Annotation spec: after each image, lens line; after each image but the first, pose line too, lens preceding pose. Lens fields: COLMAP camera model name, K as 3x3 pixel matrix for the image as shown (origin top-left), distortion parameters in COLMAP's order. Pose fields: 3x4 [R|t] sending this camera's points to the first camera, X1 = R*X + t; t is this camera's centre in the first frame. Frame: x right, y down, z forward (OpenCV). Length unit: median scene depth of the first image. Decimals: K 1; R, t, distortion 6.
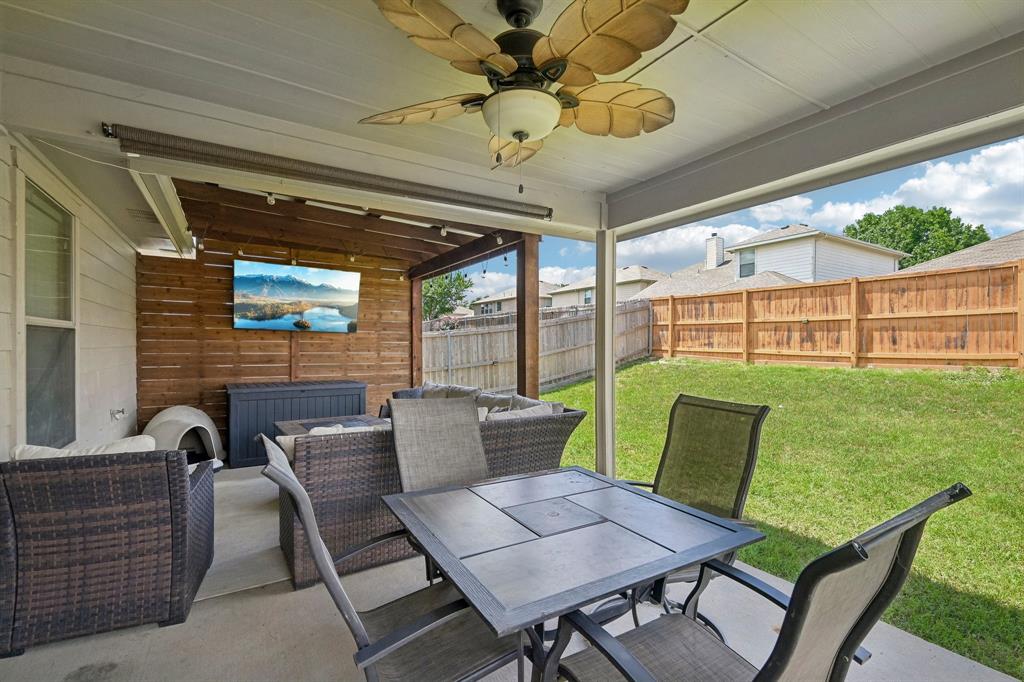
lens RADIAL K [[455.6, 0, 514.0], [0, 455.6, 345.2], [0, 0, 1]] dist [0.001983, 0.000208]
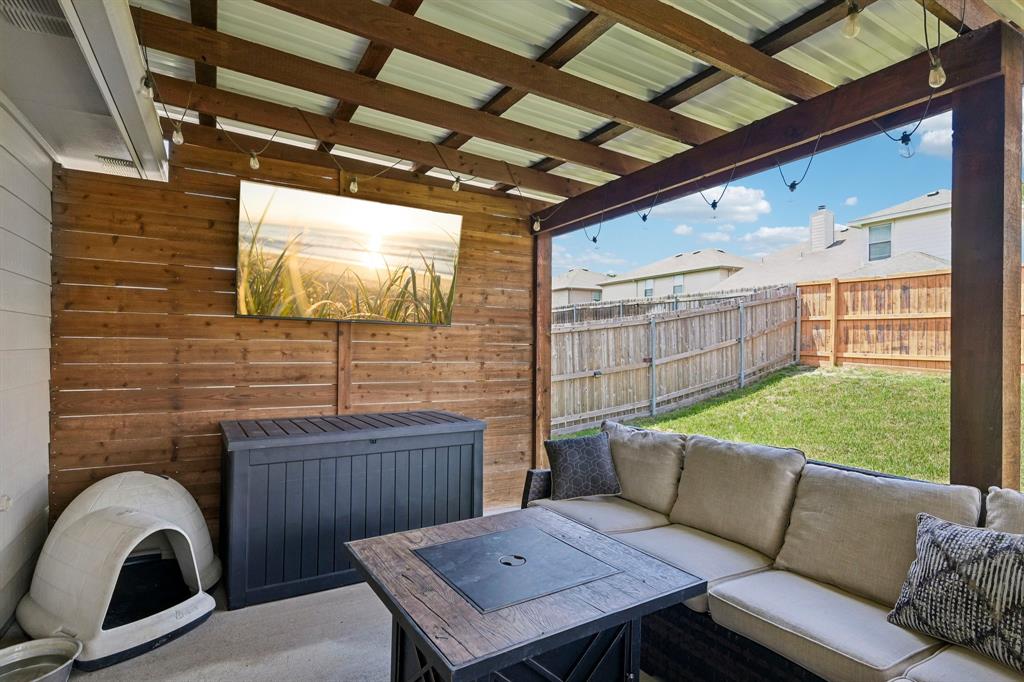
lens RADIAL K [[525.1, 0, 512.0], [0, 525.1, 341.0], [0, 0, 1]] dist [-0.001671, 0.000250]
pose [[0.998945, 0.004482, -0.045700, -0.237631], [-0.005013, 0.999921, -0.011510, -0.002055], [0.045645, 0.011727, 0.998889, 0.361070]]
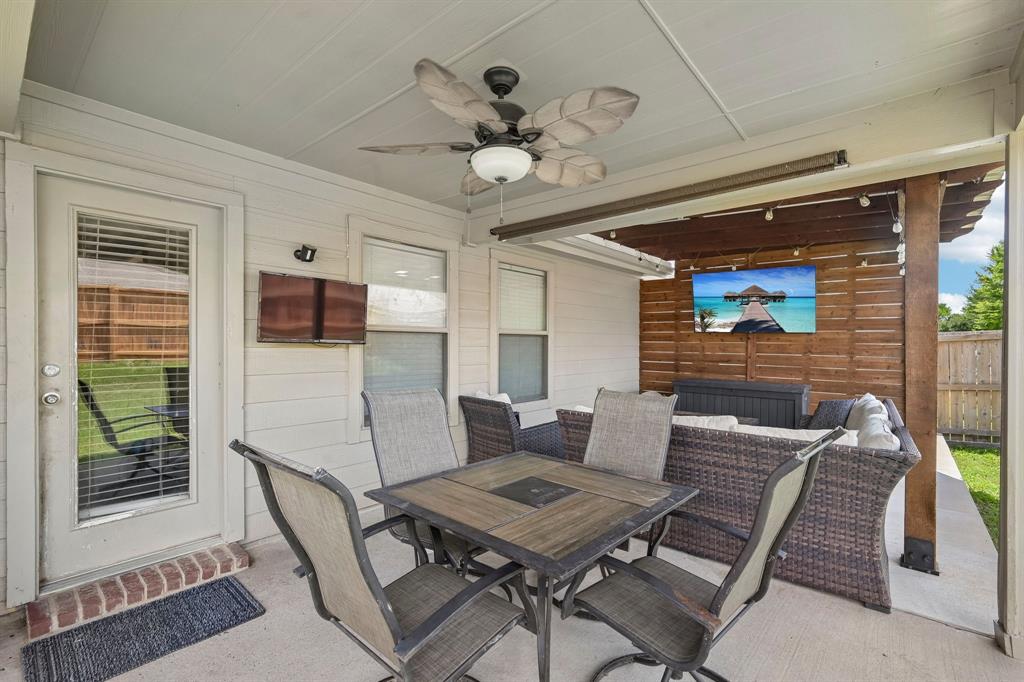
lens RADIAL K [[455.6, 0, 514.0], [0, 455.6, 345.2], [0, 0, 1]] dist [0.001983, 0.000208]
pose [[0.297353, 0.003116, -0.954763, 0.323897], [-0.008534, 0.999963, 0.000606, 0.001188], [0.954730, 0.007968, 0.297368, 0.170480]]
